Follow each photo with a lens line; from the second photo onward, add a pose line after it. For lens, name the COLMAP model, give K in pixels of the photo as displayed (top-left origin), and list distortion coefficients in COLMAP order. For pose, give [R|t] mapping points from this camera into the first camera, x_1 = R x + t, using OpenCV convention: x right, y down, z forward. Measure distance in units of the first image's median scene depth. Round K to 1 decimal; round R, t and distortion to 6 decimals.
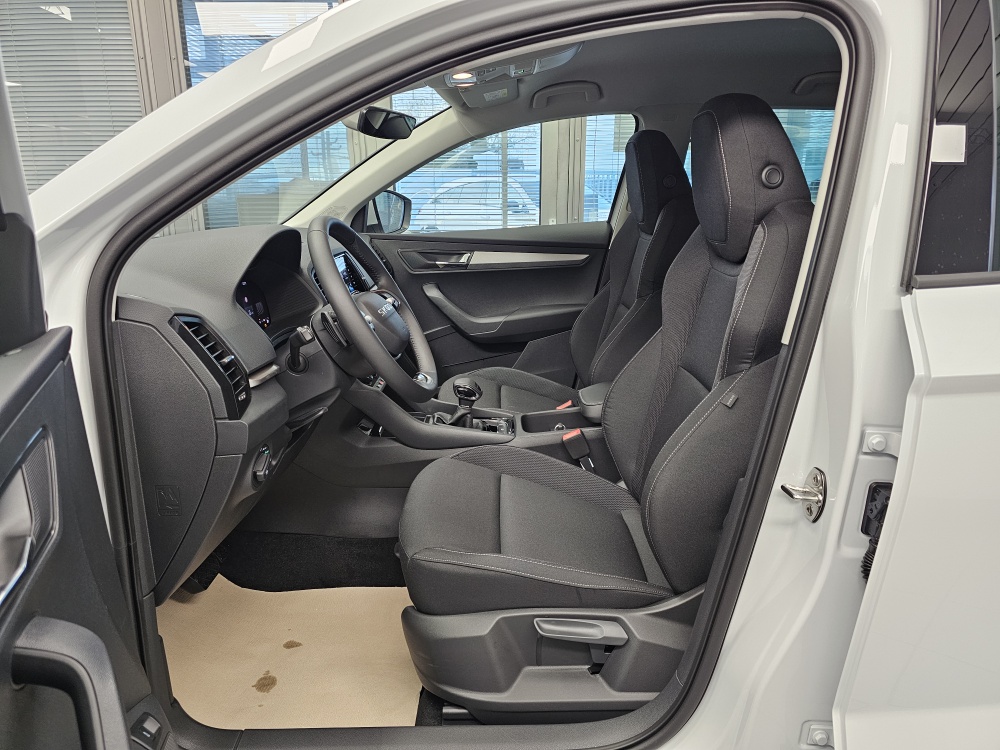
lens RADIAL K [[672.3, 0, 500.0], [0, 672.3, 375.0], [0, 0, 1]] dist [0.064730, -0.058009]
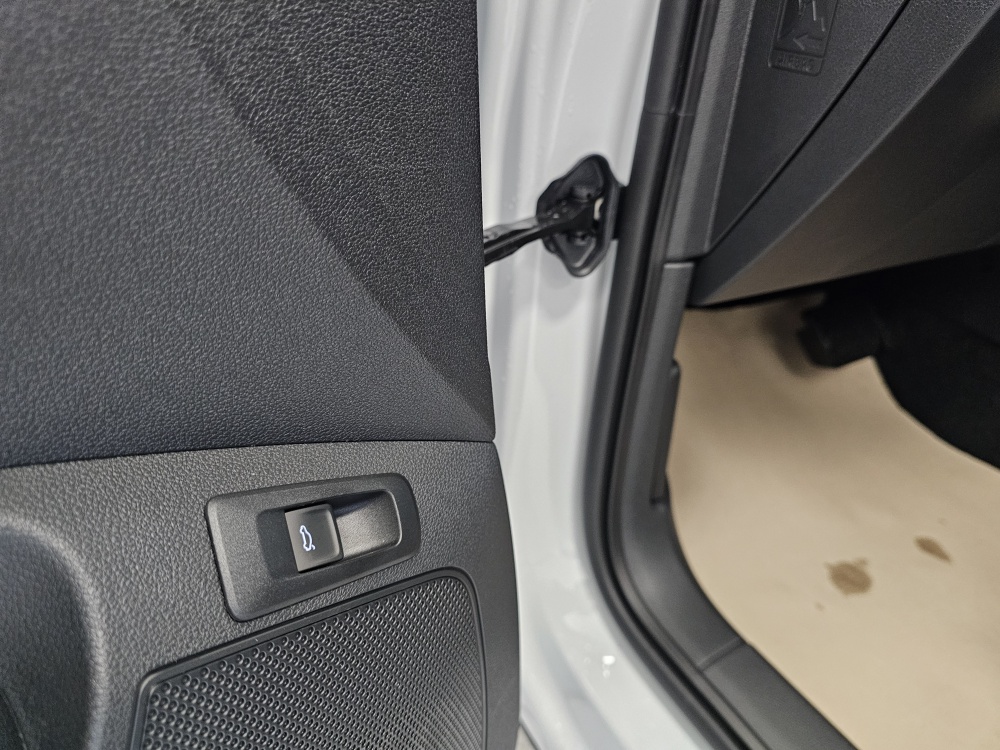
lens RADIAL K [[672.3, 0, 500.0], [0, 672.3, 375.0], [0, 0, 1]] dist [0.064730, -0.058009]
pose [[0.498679, 0.471228, -0.727505, -0.172074], [-0.258137, 0.881967, 0.394334, 0.180550], [0.827456, -0.008851, 0.561460, 0.492108]]
